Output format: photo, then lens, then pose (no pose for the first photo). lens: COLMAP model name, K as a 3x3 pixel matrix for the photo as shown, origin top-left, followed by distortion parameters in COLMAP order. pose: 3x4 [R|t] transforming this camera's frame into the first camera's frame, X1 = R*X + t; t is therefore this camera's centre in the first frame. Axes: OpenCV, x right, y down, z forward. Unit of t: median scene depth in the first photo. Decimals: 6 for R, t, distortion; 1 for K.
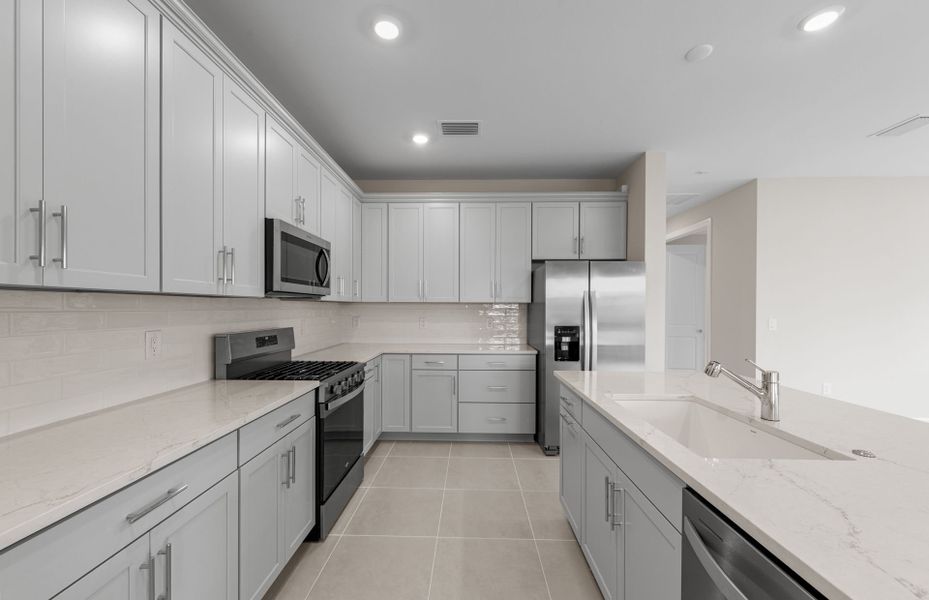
lens RADIAL K [[364.2, 0, 461.9], [0, 364.2, 308.7], [0, 0, 1]] dist [0.003001, 0.000170]
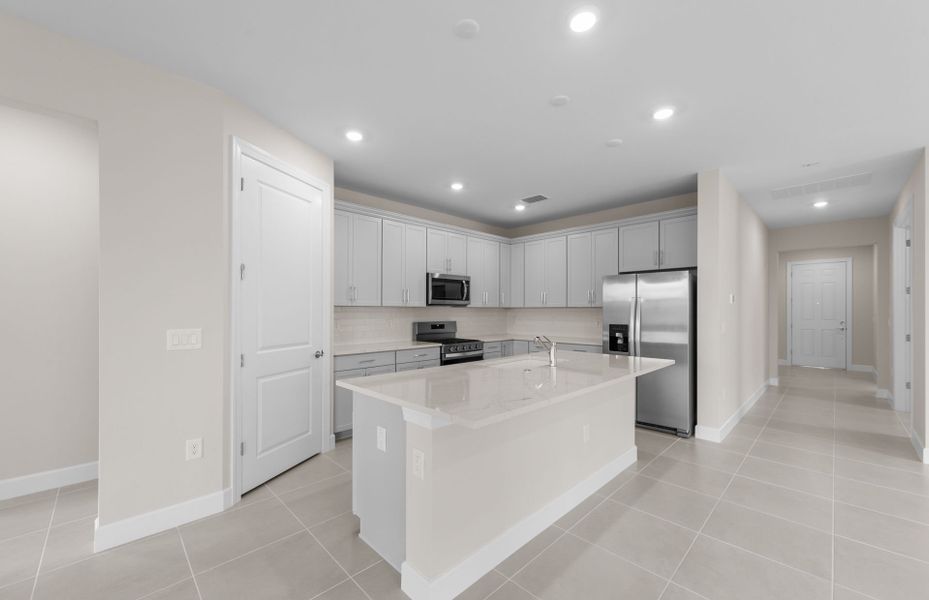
lens RADIAL K [[364.2, 0, 461.9], [0, 364.2, 308.7], [0, 0, 1]] dist [0.003001, 0.000170]
pose [[0.718034, -0.007131, -0.695972, 0.896623], [0.000595, 0.999953, -0.009631, 0.002822], [0.696008, 0.006501, 0.718004, -0.375958]]
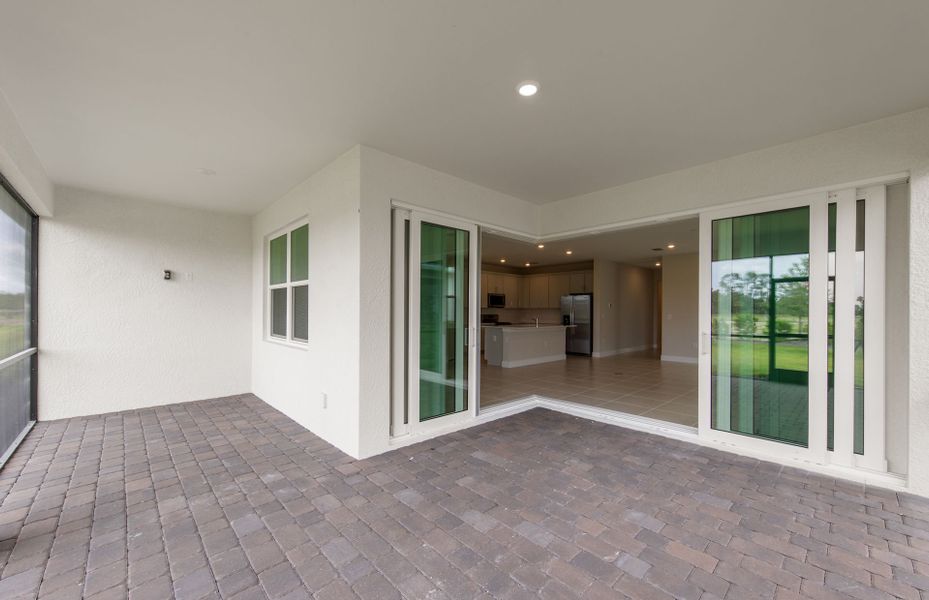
lens RADIAL K [[364.2, 0, 461.9], [0, 364.2, 308.7], [0, 0, 1]] dist [0.003001, 0.000170]
pose [[0.703223, -0.004701, -0.710954, 2.231332], [-0.004730, 0.999925, -0.011289, 0.034329], [0.710953, 0.011301, 0.703148, -2.269444]]
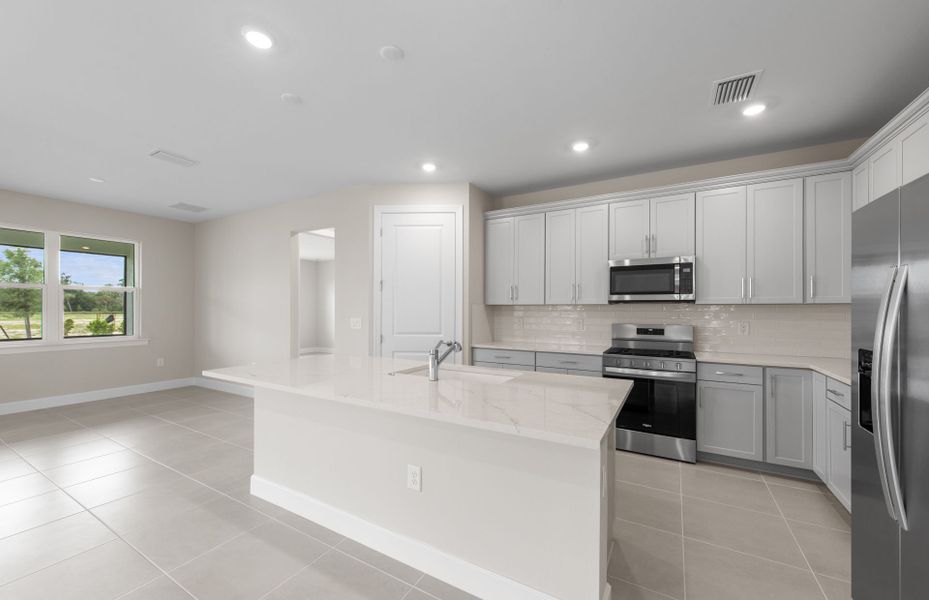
lens RADIAL K [[364.2, 0, 461.9], [0, 364.2, 308.7], [0, 0, 1]] dist [0.003001, 0.000170]
pose [[-0.481798, -0.005076, -0.876267, 1.020883], [-0.006831, 0.999975, -0.002037, -0.000601], [0.876256, 0.005004, -0.481821, 0.879653]]
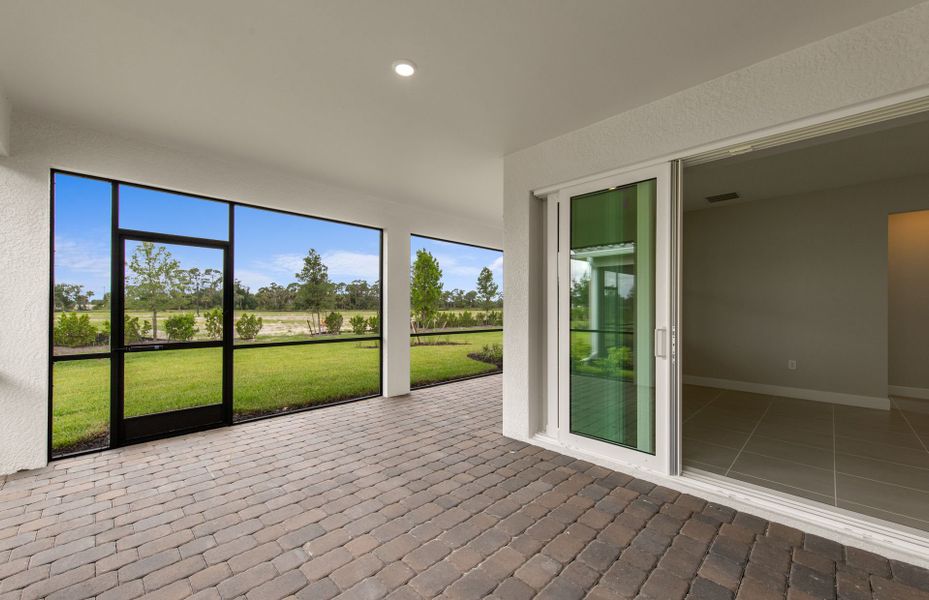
lens RADIAL K [[364.2, 0, 461.9], [0, 364.2, 308.7], [0, 0, 1]] dist [0.003001, 0.000170]
pose [[-0.690287, -0.003298, -0.723528, 2.233279], [-0.006840, 0.999975, 0.001968, 0.046110], [0.723503, 0.006308, -0.690292, -0.901380]]
